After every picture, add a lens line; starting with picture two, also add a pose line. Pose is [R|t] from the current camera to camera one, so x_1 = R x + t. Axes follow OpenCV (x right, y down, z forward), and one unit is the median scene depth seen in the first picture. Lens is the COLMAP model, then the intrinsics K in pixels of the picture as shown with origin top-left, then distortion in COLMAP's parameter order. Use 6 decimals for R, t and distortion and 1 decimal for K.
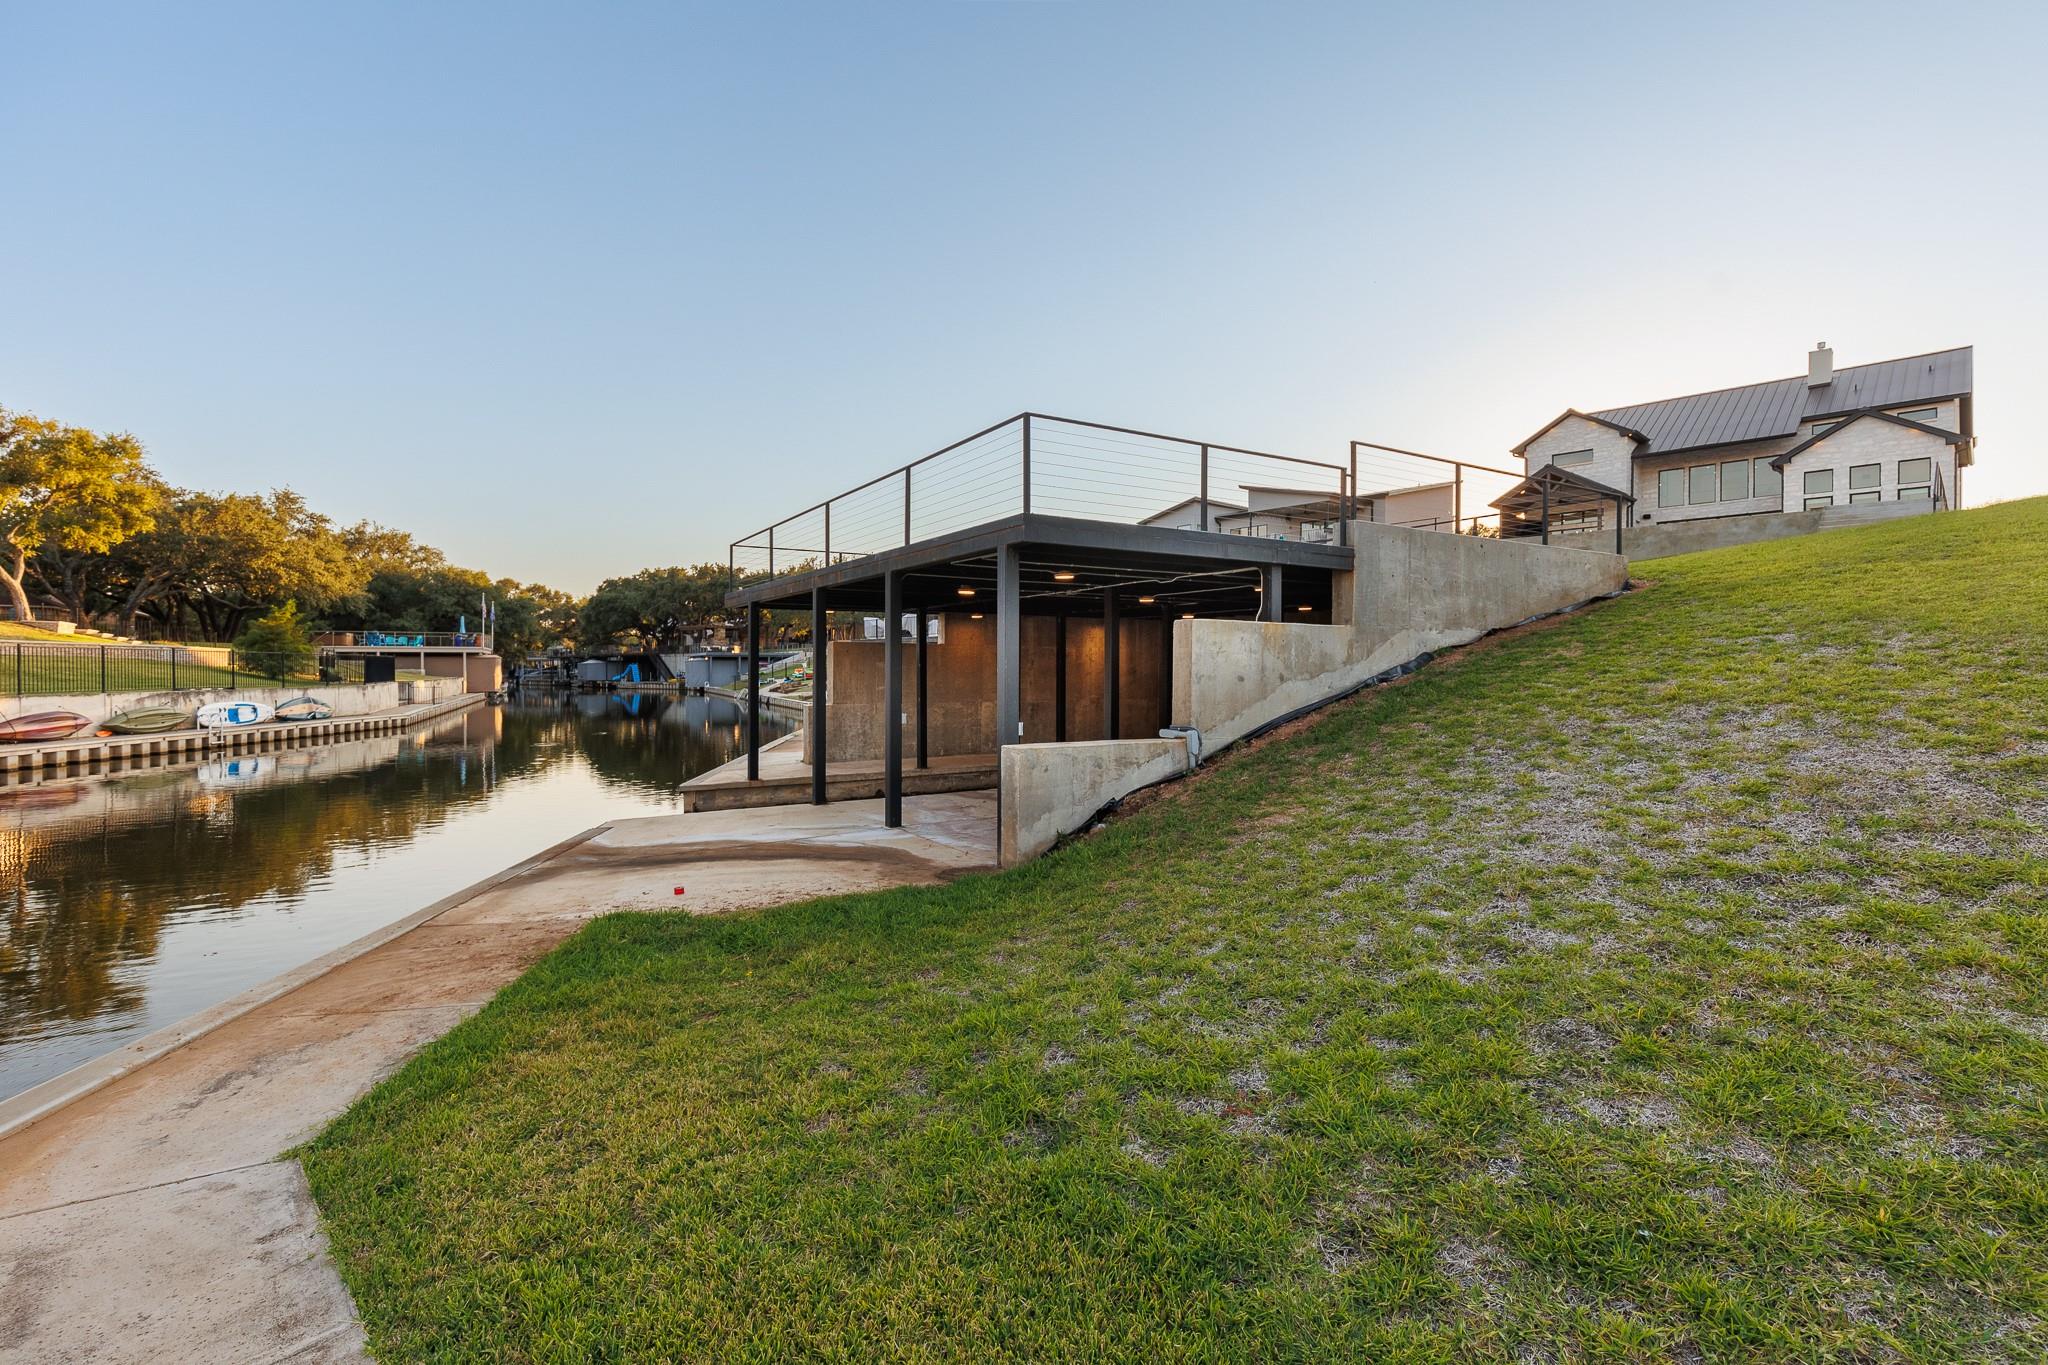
lens RADIAL K [[914.7, 0, 1023.9], [0, 914.7, 675.4], [0, 0, 1]] dist [0.005064, 0.000602]
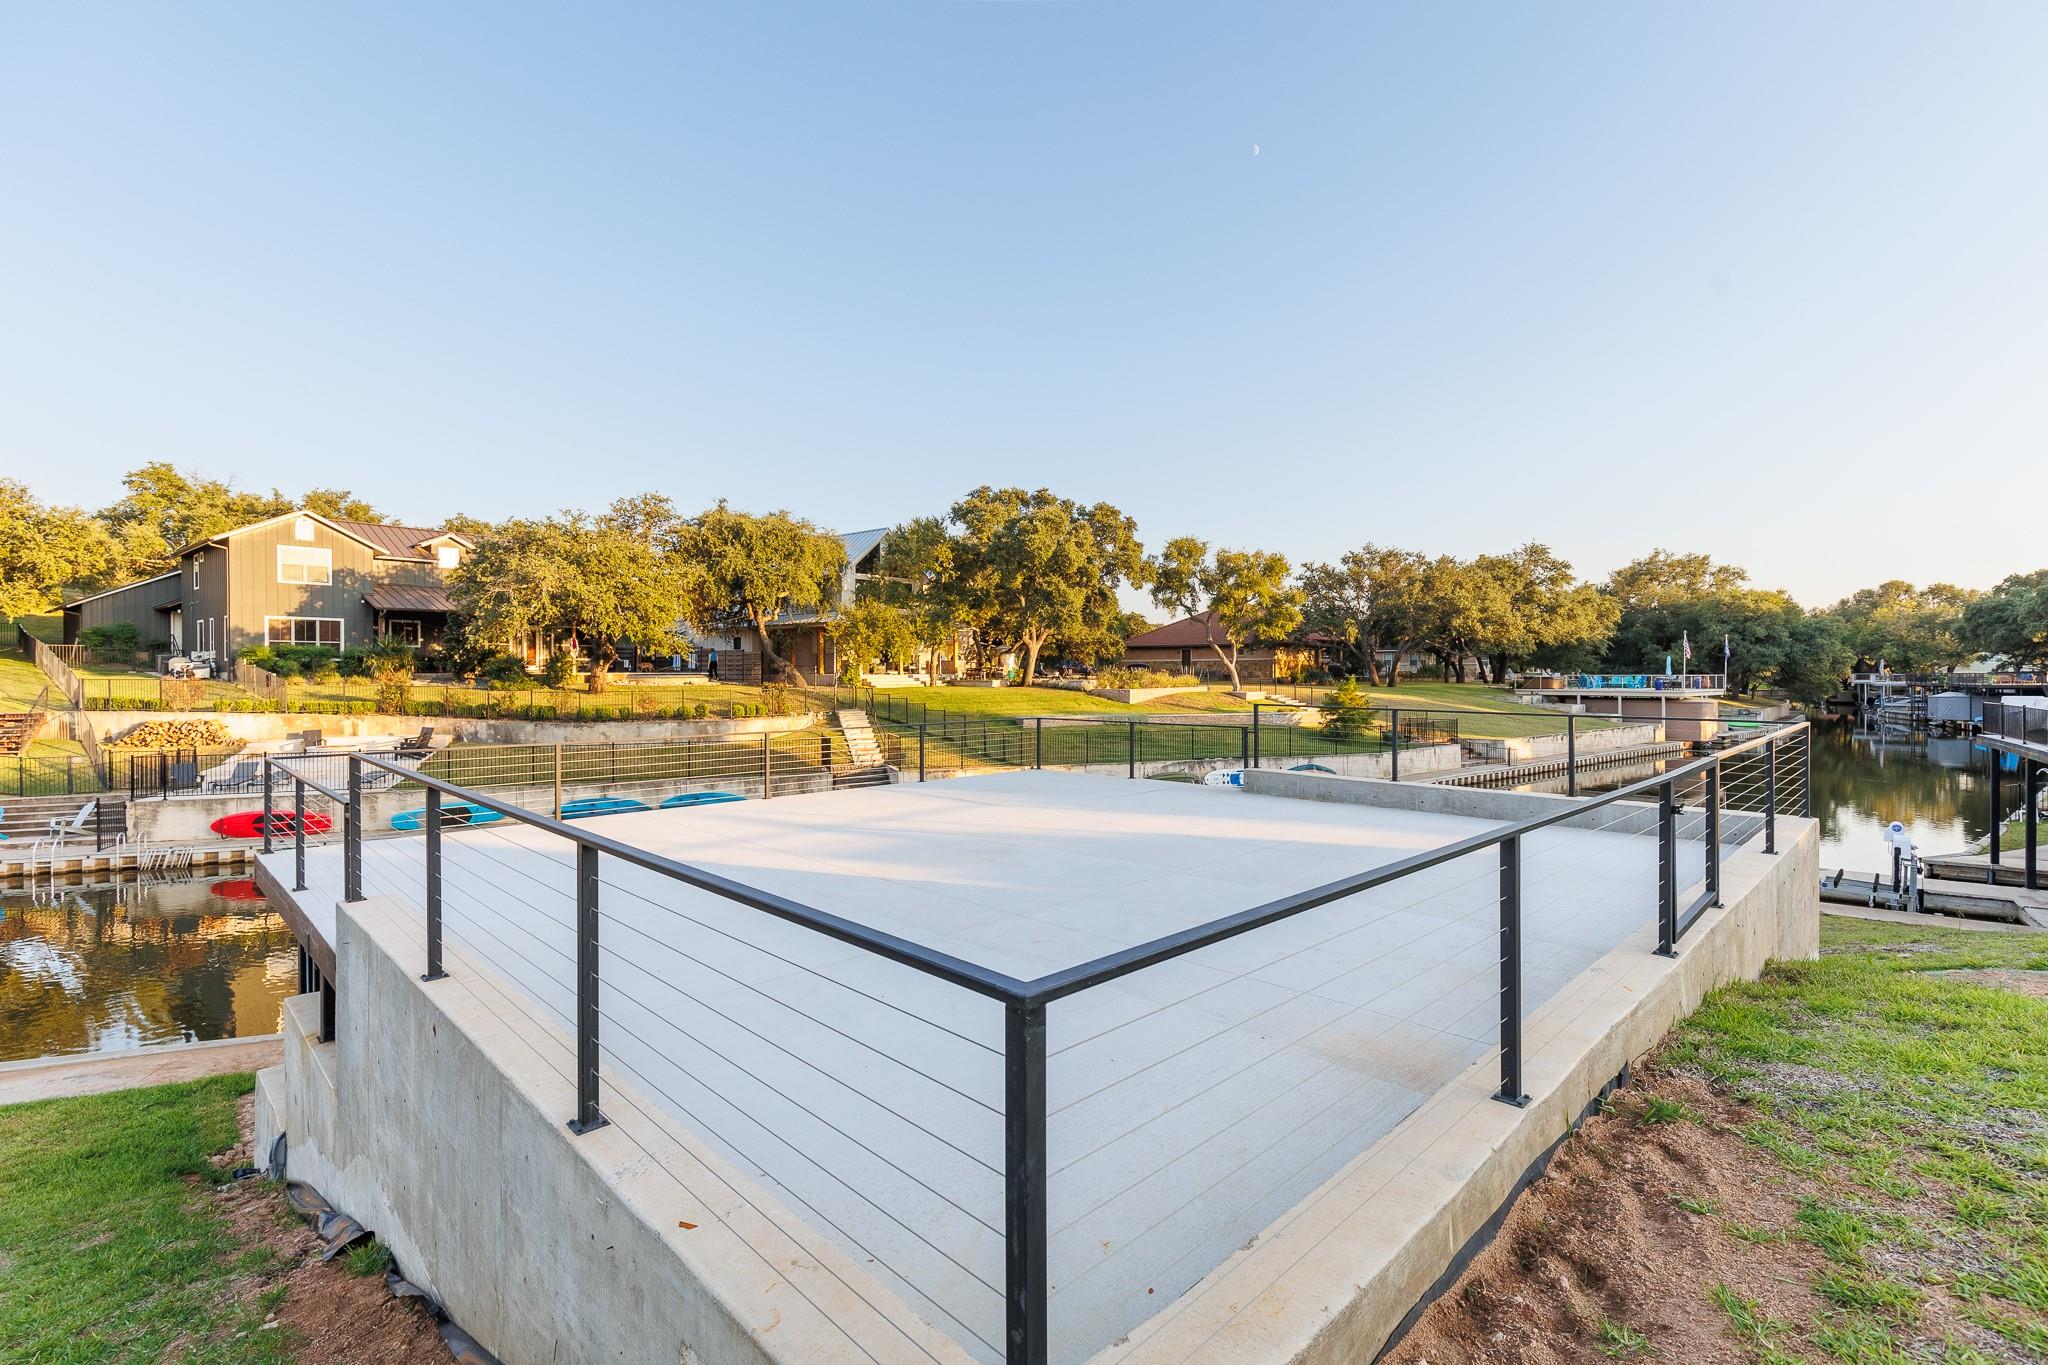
lens RADIAL K [[914.7, 0, 1023.3], [0, 914.7, 685.4], [0, 0, 1]] dist [0.005064, 0.000602]
pose [[0.235078, -0.000915, -0.971976, 0.123402], [-0.000980, 0.999999, -0.001179, -0.034881], [0.971976, 0.001230, 0.235077, 0.173713]]
